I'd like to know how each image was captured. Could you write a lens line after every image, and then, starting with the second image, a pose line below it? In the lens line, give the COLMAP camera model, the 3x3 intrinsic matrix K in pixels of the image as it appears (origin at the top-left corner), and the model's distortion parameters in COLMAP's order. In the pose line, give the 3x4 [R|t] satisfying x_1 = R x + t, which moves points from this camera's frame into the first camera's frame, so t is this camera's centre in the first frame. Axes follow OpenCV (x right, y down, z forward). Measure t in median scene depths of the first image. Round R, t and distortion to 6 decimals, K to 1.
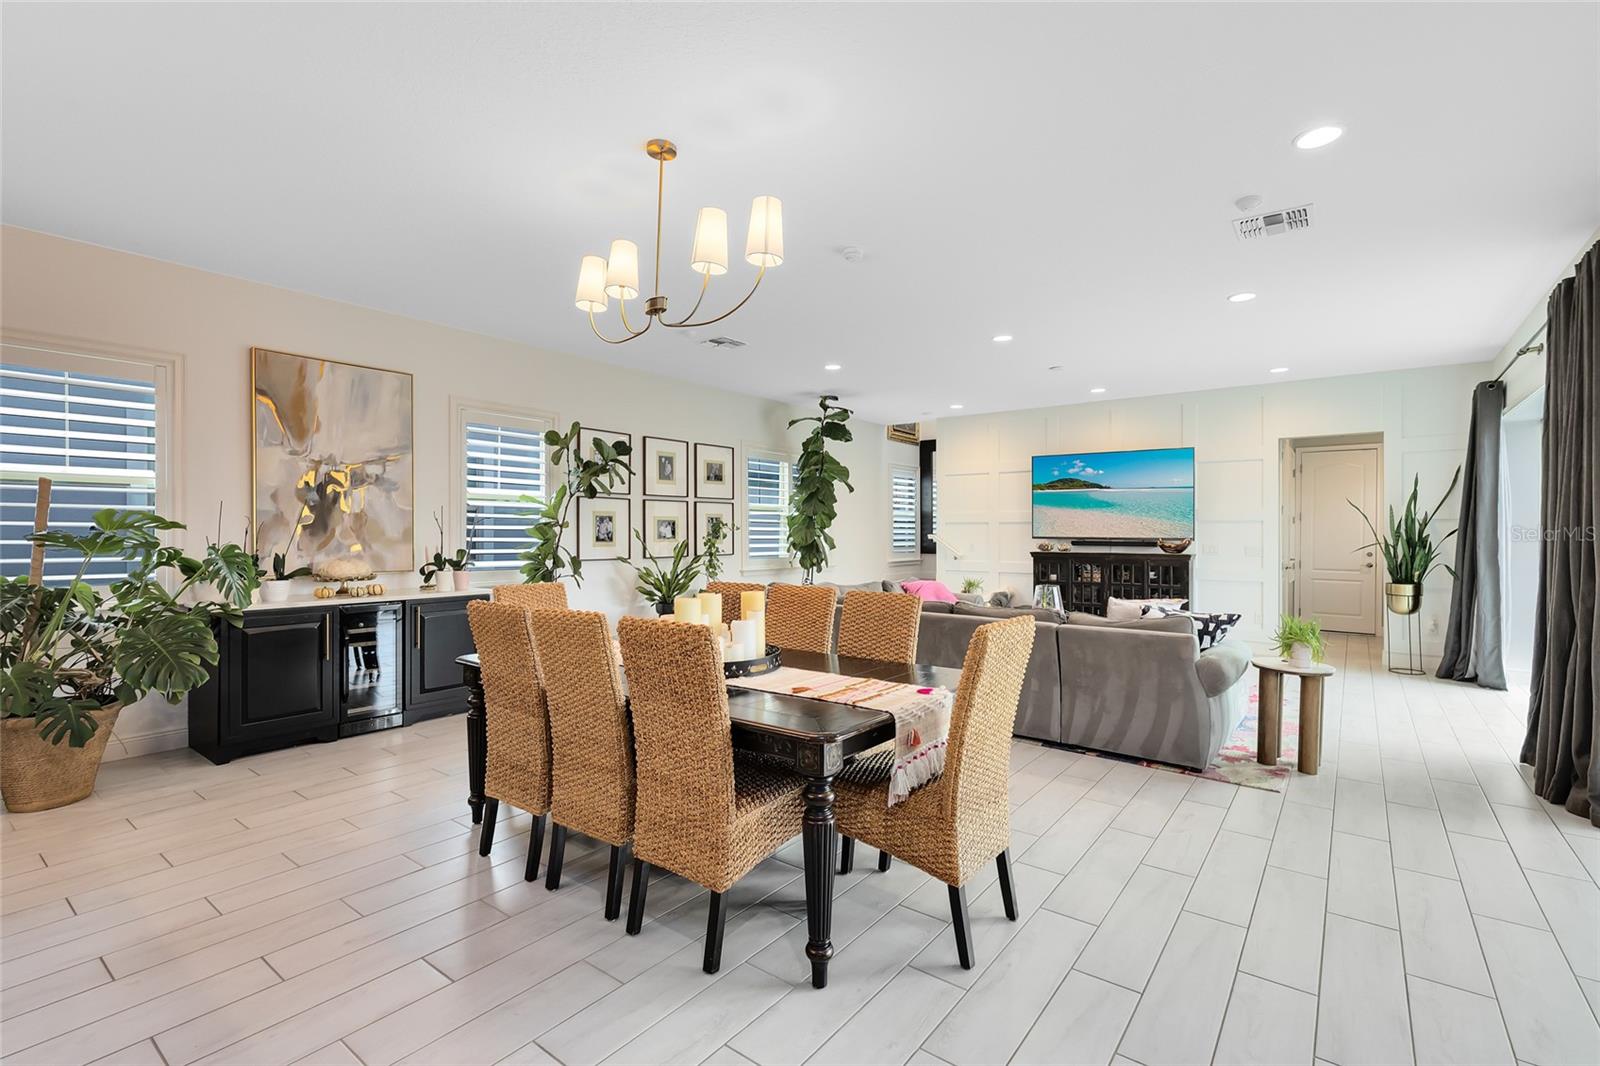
lens RADIAL K [[725.7, 0, 797.1], [0, 725.7, 538.9], [0, 0, 1]] dist [0.007097, -0.000394]
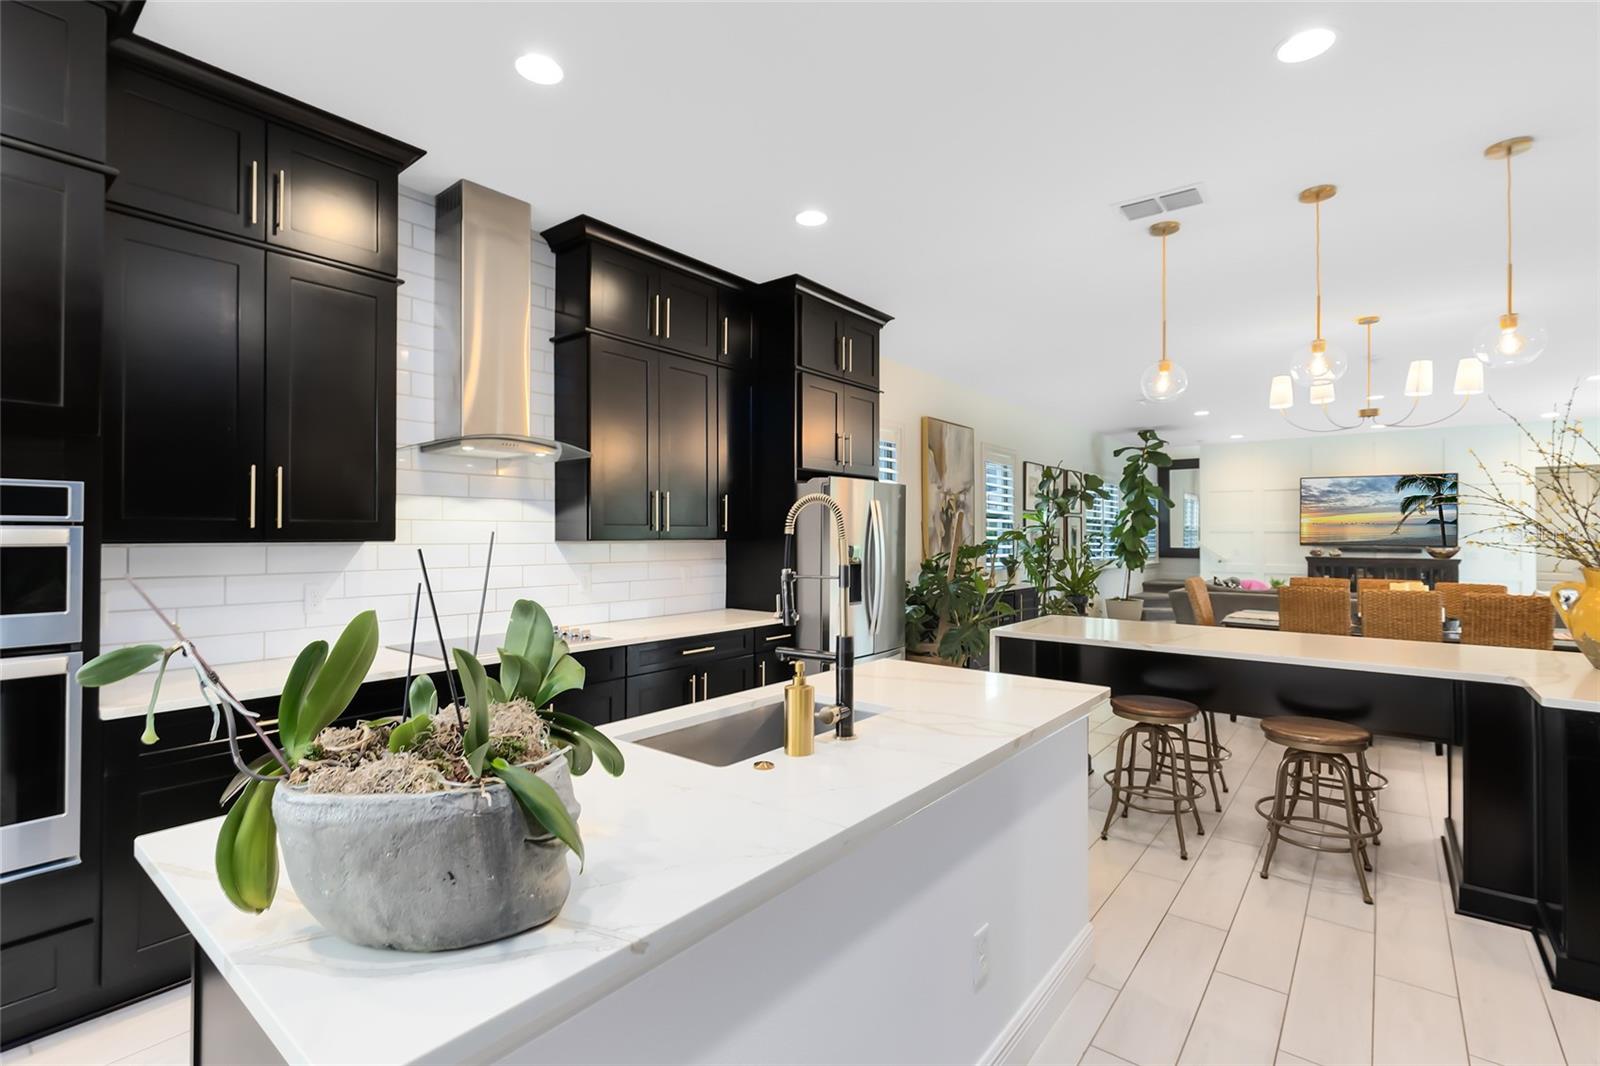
lens RADIAL K [[725.7, 0, 801.8], [0, 725.7, 532.4], [0, 0, 1]] dist [0.007097, -0.000394]
pose [[0.999953, -0.000394, -0.009729, -0.815401], [0.000254, 0.999897, -0.014373, -0.008100], [0.009734, 0.014370, 0.999849, -0.363492]]
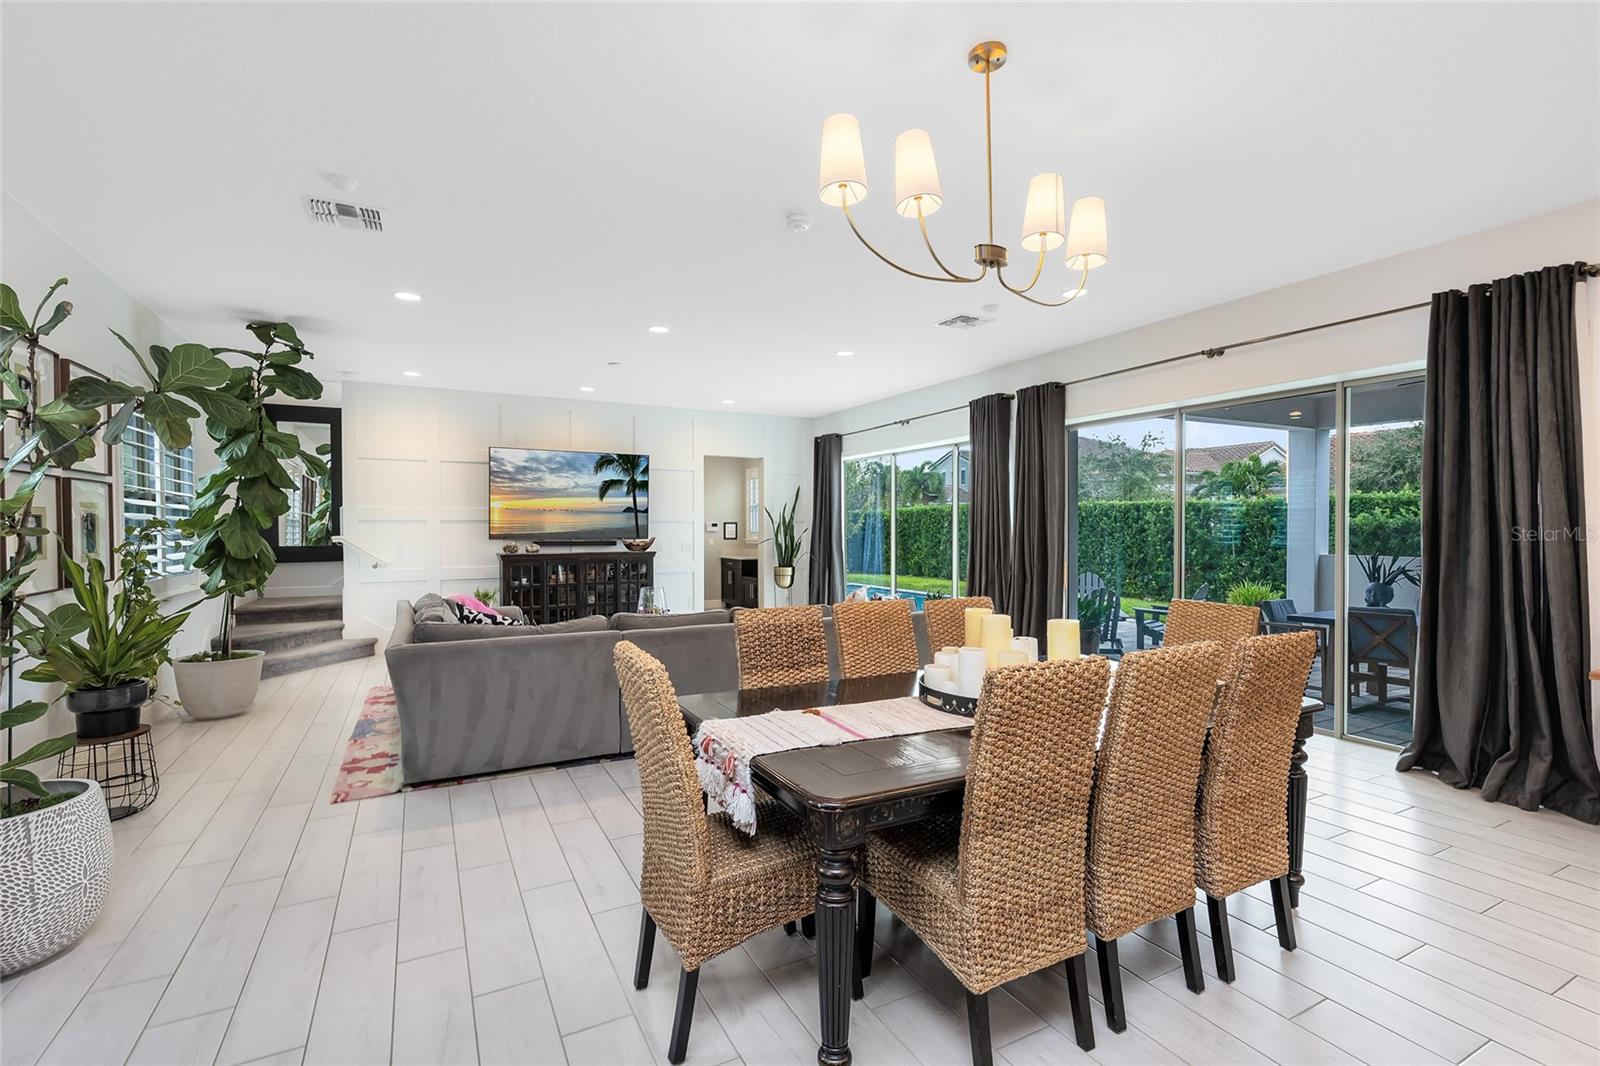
lens RADIAL K [[725.7, 0, 801.6], [0, 725.7, 534.3], [0, 0, 1]] dist [0.007097, -0.000394]
pose [[0.414366, -0.012450, 0.910025, -0.534382], [0.008145, 0.999917, 0.009971, -0.020086], [-0.910074, 0.003281, 0.414433, 0.474535]]
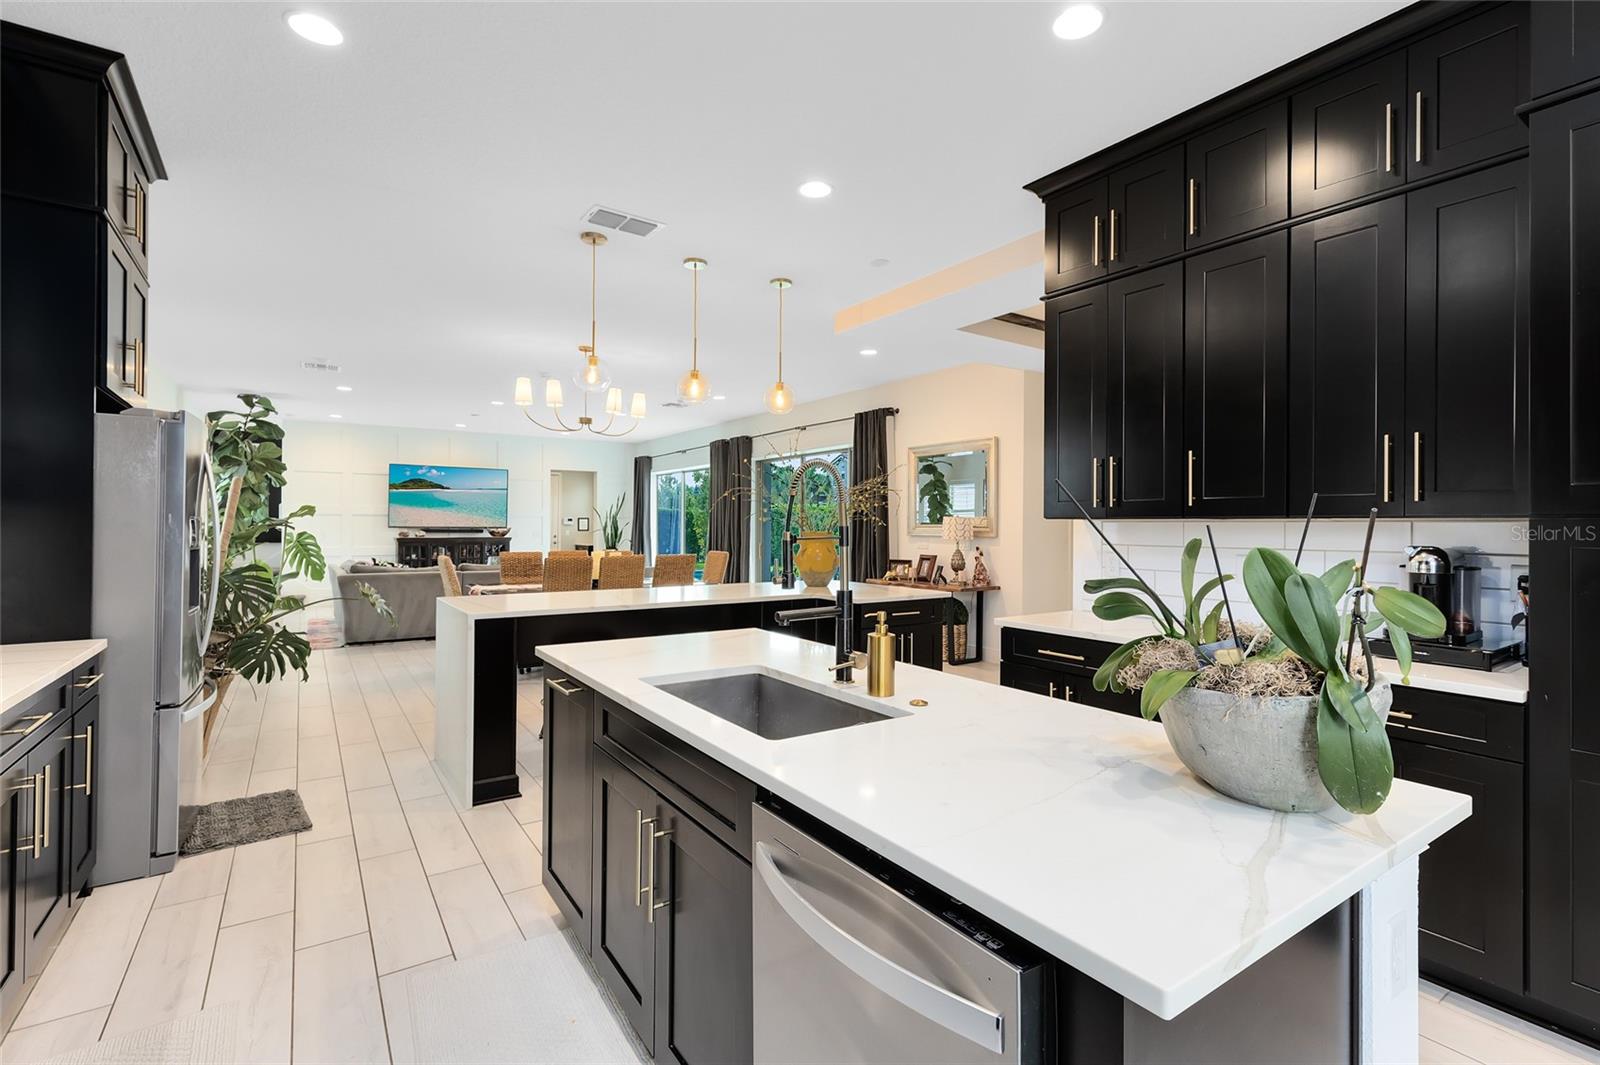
lens RADIAL K [[725.7, 0, 799.7], [0, 725.7, 517.1], [0, 0, 1]] dist [0.007097, -0.000394]
pose [[0.309648, 0.008772, 0.950811, -1.097714], [0.001308, 0.999953, -0.009651, -0.009813], [-0.950850, 0.004232, 0.309622, -0.129913]]
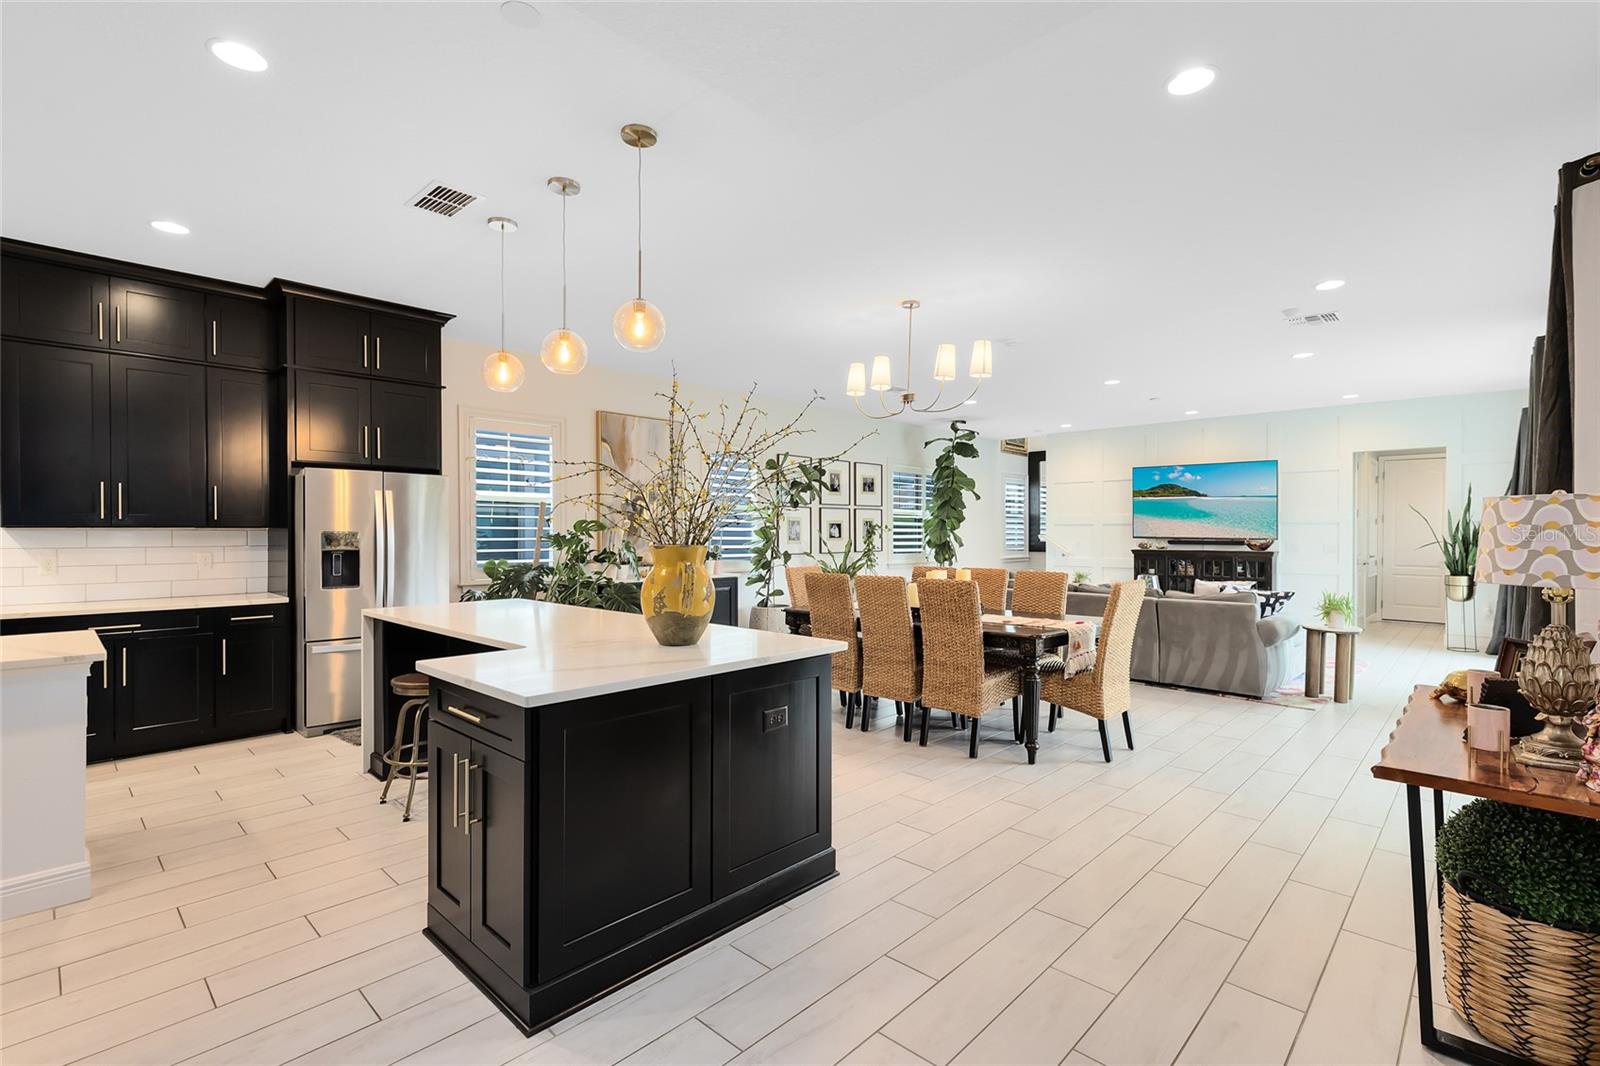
lens RADIAL K [[725.7, 0, 806.5], [0, 725.7, 539.5], [0, 0, 1]] dist [0.007097, -0.000394]
pose [[0.994857, 0.000577, -0.101290, -0.132590], [-0.000501, 1.000000, 0.000775, 0.001835], [0.101290, -0.000720, 0.994857, -0.357319]]
